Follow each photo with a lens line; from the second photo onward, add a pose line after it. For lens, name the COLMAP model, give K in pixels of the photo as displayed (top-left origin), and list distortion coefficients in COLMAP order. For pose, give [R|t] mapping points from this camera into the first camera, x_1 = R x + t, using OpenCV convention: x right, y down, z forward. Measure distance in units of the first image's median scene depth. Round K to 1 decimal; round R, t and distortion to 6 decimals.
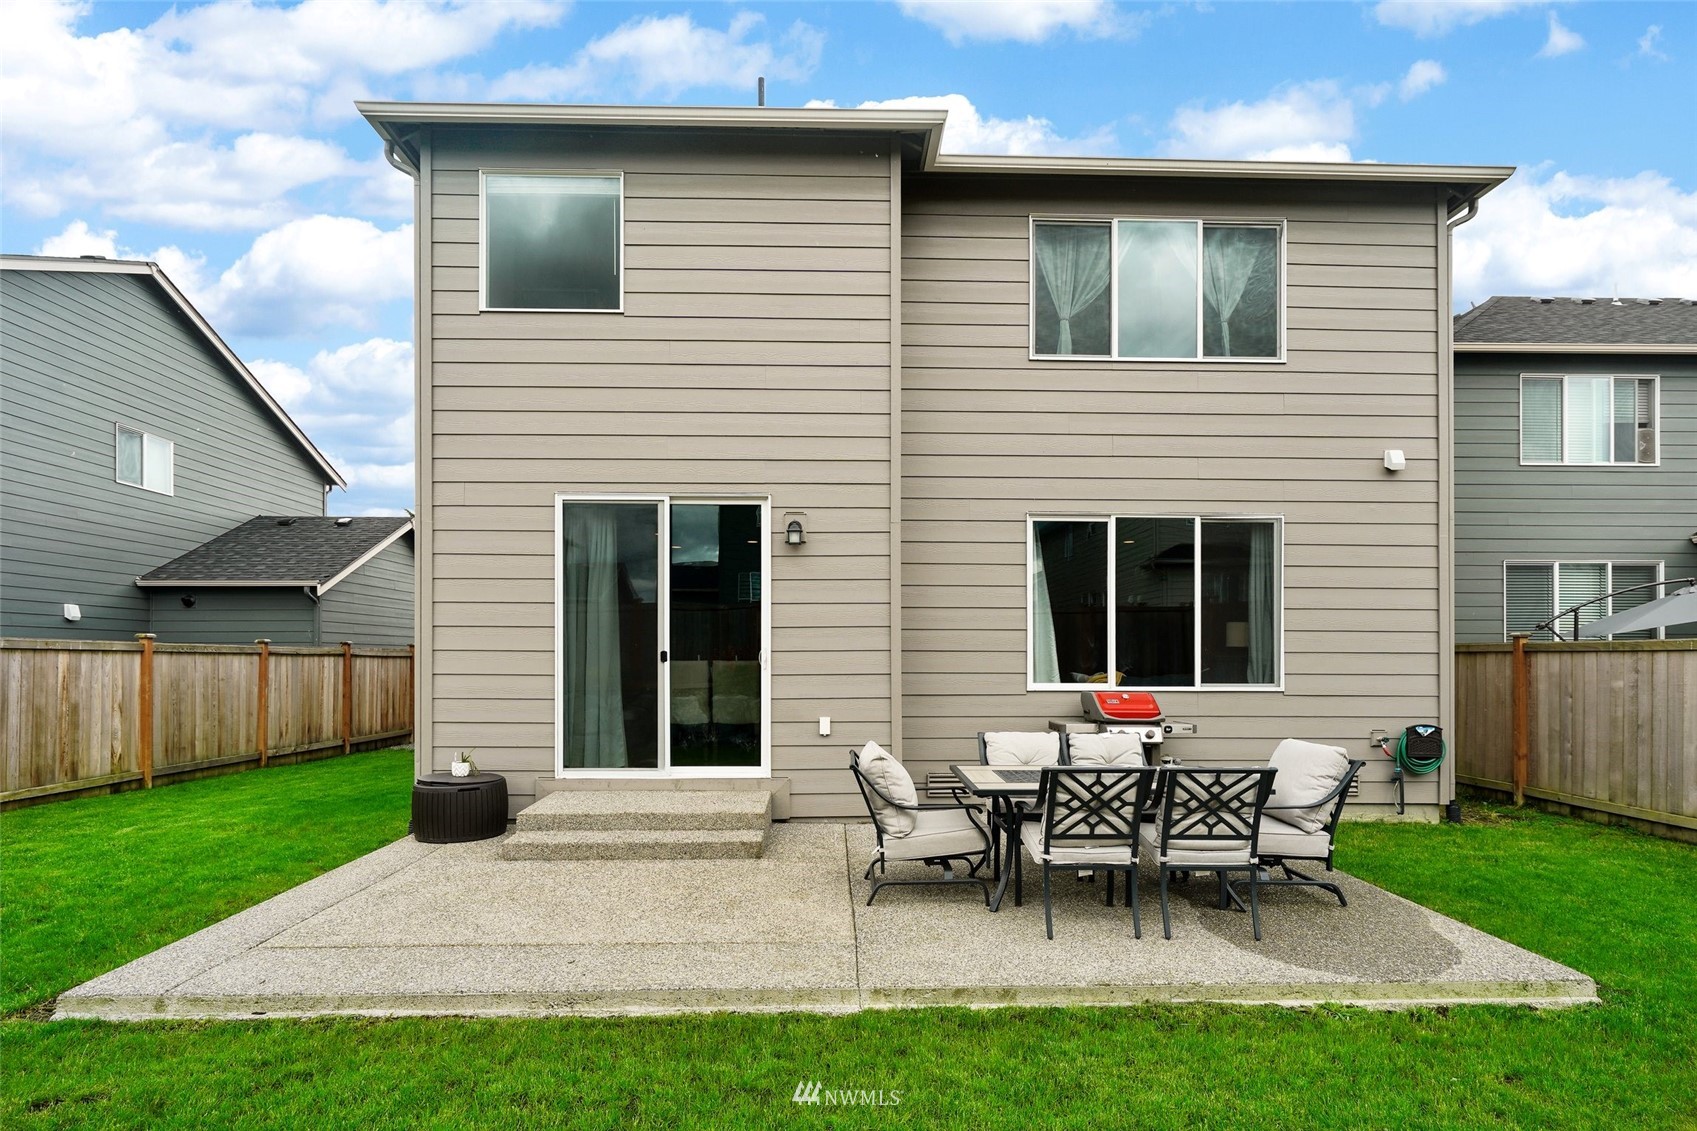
lens RADIAL K [[888.2, 0, 849.2], [0, 888.2, 657.3], [0, 0, 1]] dist [-0.000212, 0.000479]
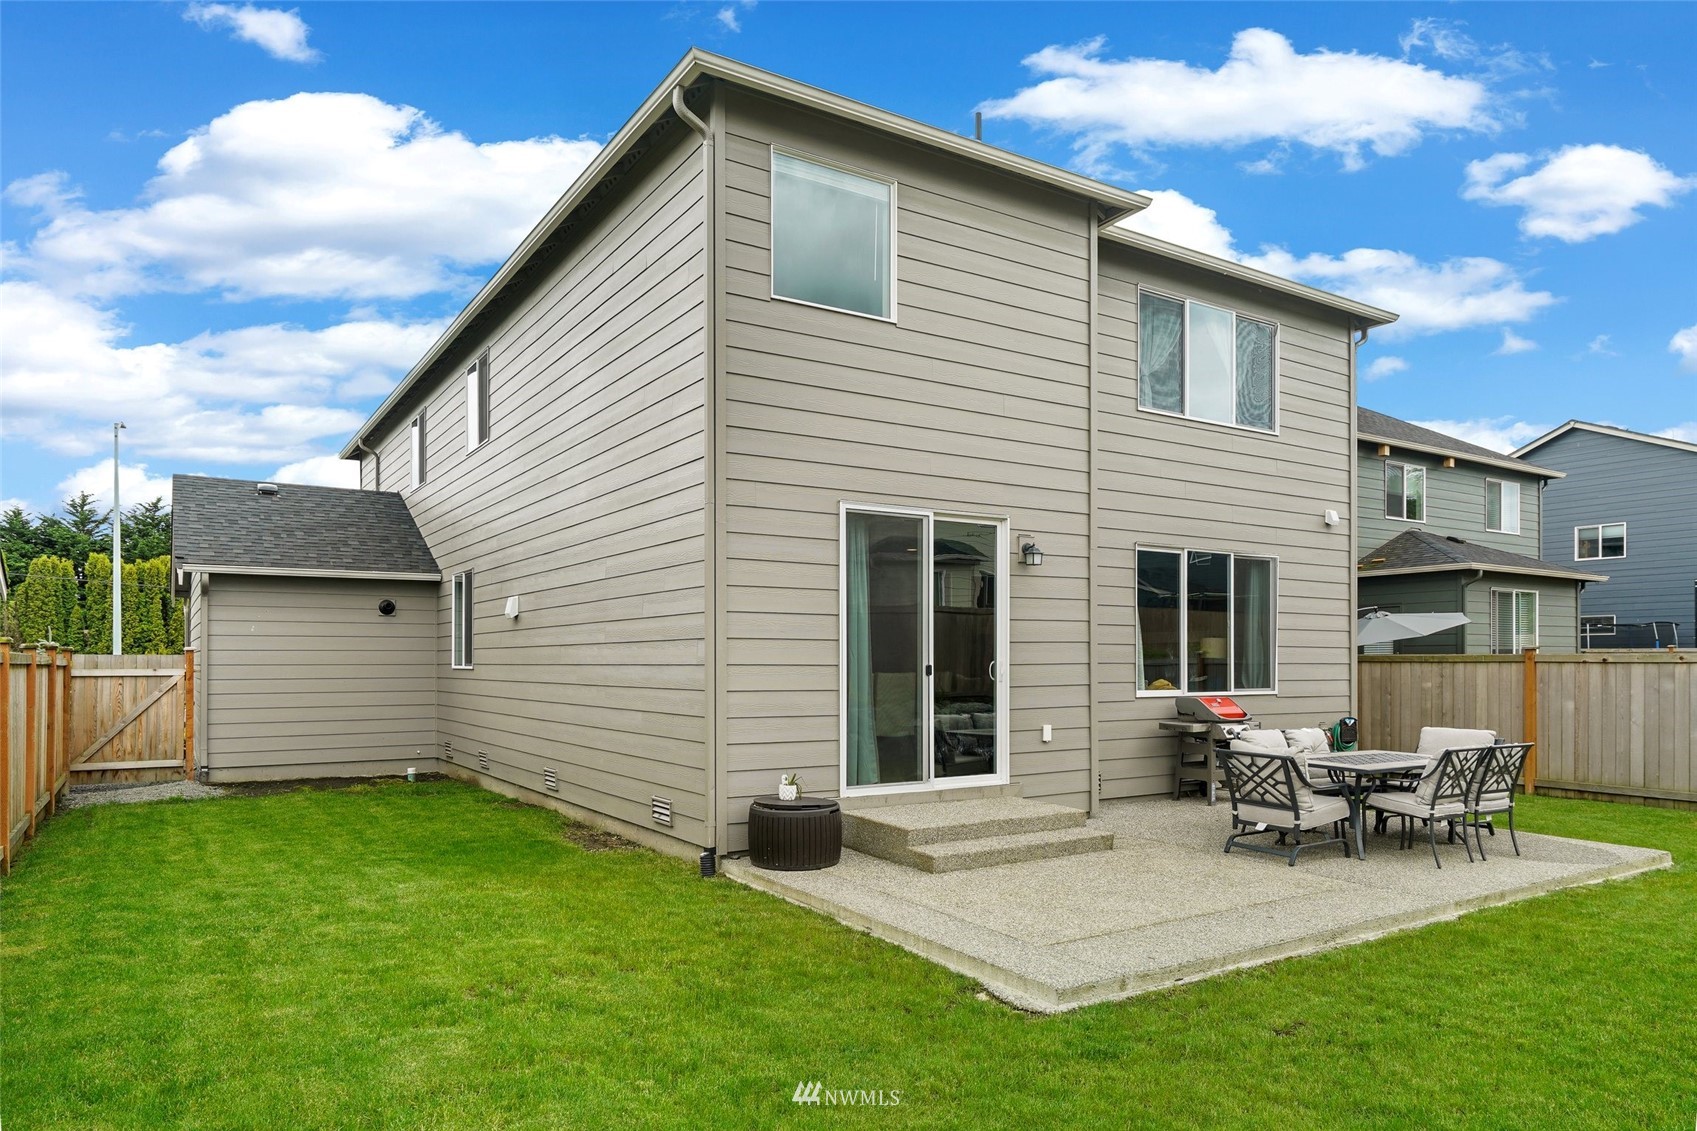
lens RADIAL K [[1073.3, 0, 847.4], [0, 1073.3, 657.9], [0, 0, 1]] dist [0.001949, -0.001137]
pose [[0.858676, 0.000111, 0.512519, -0.912433], [0.000026, 1.000000, -0.000261, -0.014461], [-0.512519, 0.000238, 0.858676, -0.001209]]
